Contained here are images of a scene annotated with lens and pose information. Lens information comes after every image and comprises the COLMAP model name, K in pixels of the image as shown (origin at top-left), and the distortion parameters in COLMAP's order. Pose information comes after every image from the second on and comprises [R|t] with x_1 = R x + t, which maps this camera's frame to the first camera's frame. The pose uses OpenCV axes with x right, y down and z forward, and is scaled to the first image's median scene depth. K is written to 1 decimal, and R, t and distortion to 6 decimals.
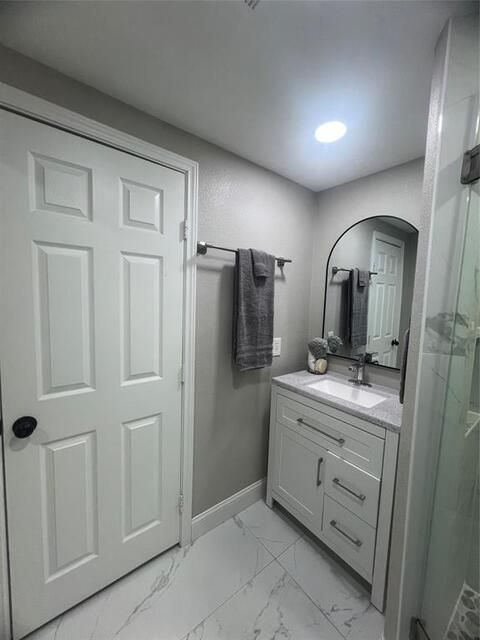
lens RADIAL K [[254.5, 0, 239.1], [0, 254.5, 317.9], [0, 0, 1]] dist [-0.001311, 0.000758]
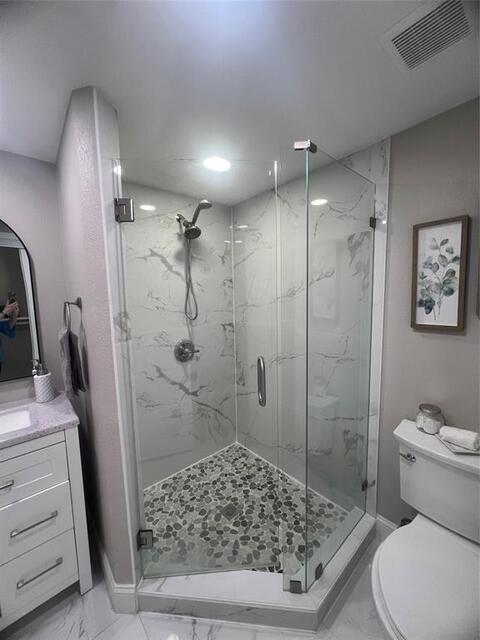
lens RADIAL K [[254.5, 0, 240.9], [0, 254.5, 319.3], [0, 0, 1]] dist [-0.001311, 0.000758]
pose [[-0.052753, -0.136148, 0.989283, -0.412571], [0.107352, 0.984148, 0.141166, -0.073818], [-0.992821, 0.113649, -0.037301, 0.274006]]
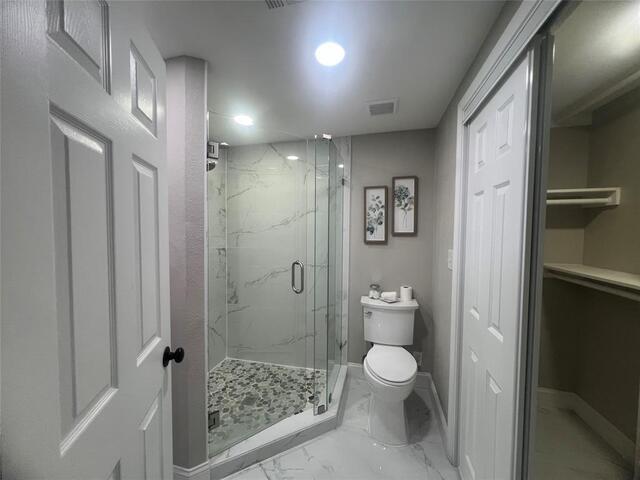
lens RADIAL K [[254.5, 0, 318.1], [0, 254.5, 239.5], [0, 0, 1]] dist [-0.001311, 0.000758]
pose [[-0.607823, -0.073048, 0.790705, -0.711952], [0.041794, 0.991437, 0.123720, -0.087053], [-0.792972, 0.108247, -0.599565, 0.977194]]
